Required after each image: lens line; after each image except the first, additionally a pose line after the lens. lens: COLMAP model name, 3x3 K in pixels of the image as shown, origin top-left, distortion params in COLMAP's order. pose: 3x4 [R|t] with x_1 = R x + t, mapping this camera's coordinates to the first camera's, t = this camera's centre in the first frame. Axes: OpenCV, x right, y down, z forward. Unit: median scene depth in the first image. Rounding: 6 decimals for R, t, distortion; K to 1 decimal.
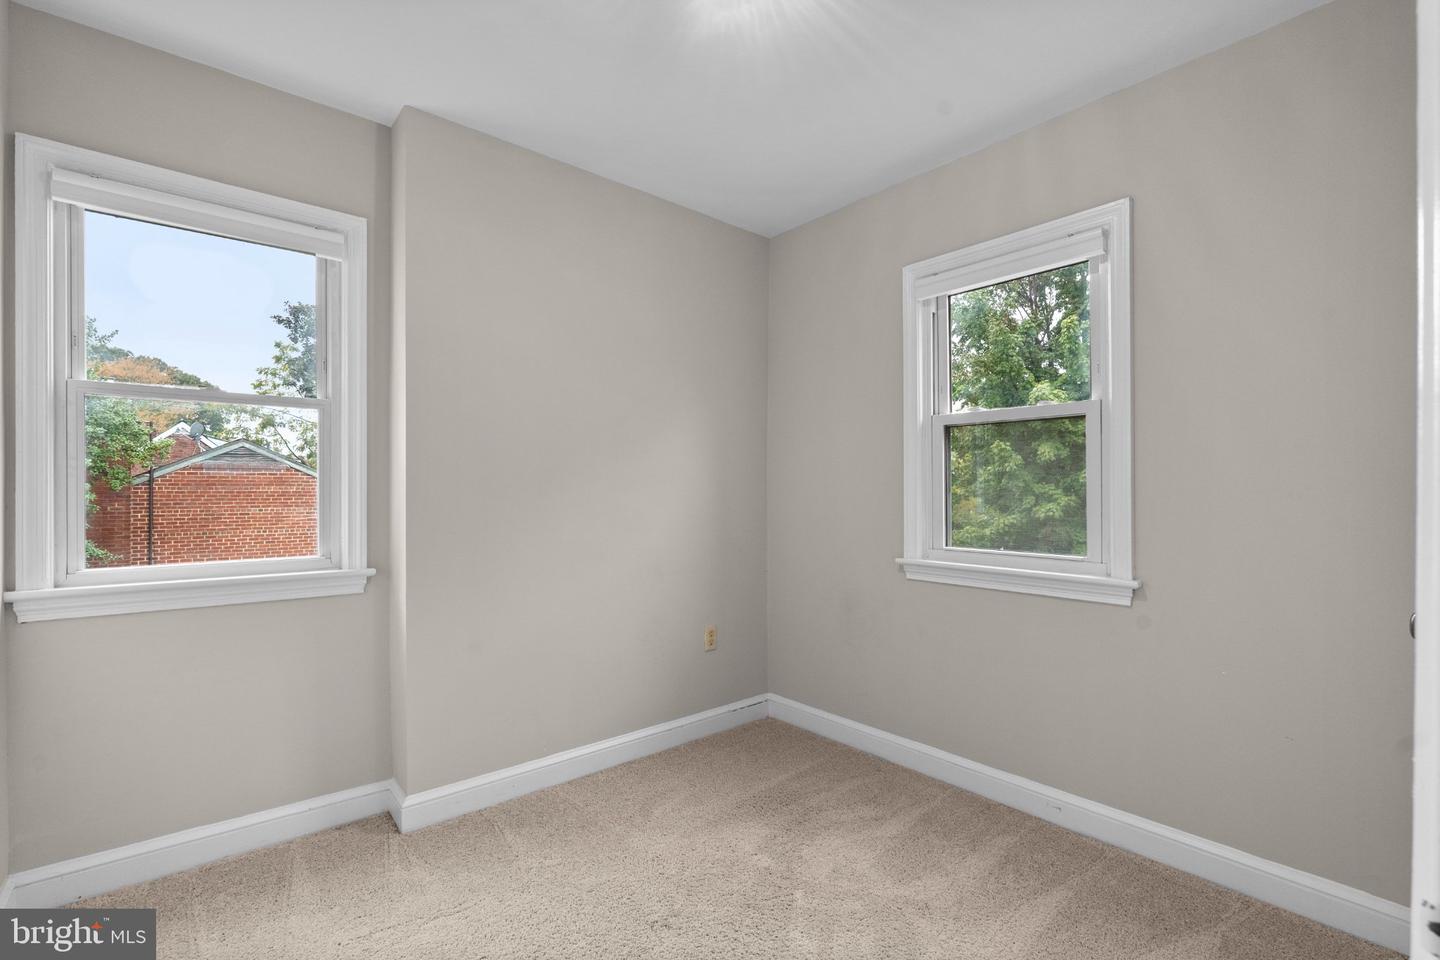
lens RADIAL K [[637.6, 0, 718.1], [0, 637.6, 492.4], [0, 0, 1]] dist [-0.003685, -0.000019]
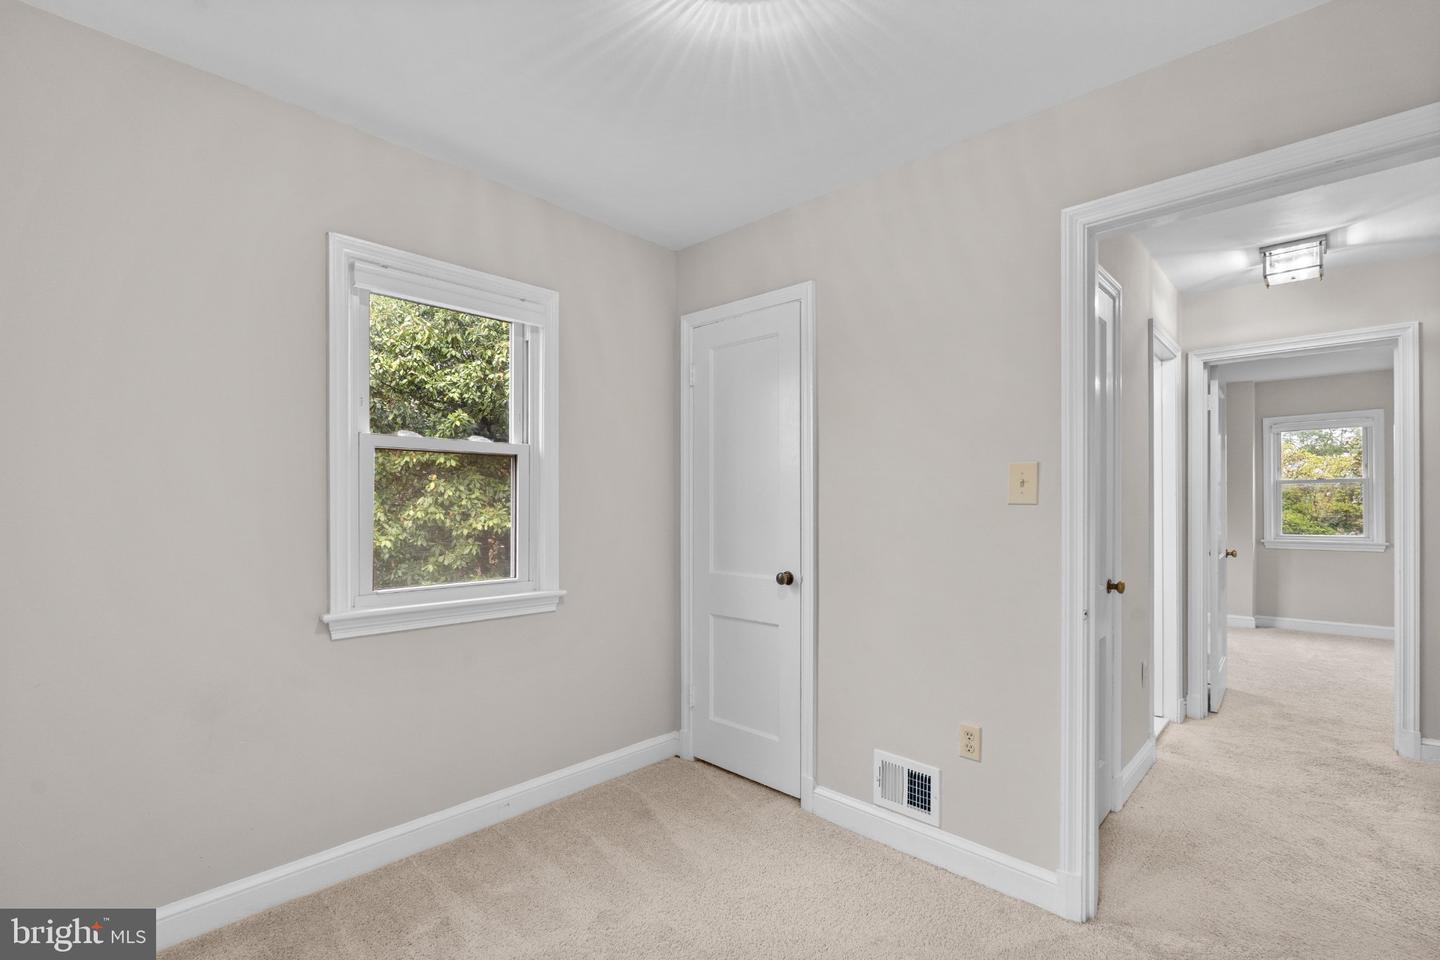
lens RADIAL K [[648.3, 0, 718.1], [0, 648.3, 509.0], [0, 0, 1]] dist [-0.001088, -0.000013]
pose [[-0.114883, -0.003482, 0.993373, -0.657760], [0.002997, 0.999988, 0.003852, -0.028071], [-0.993375, 0.003420, -0.114871, 0.783564]]
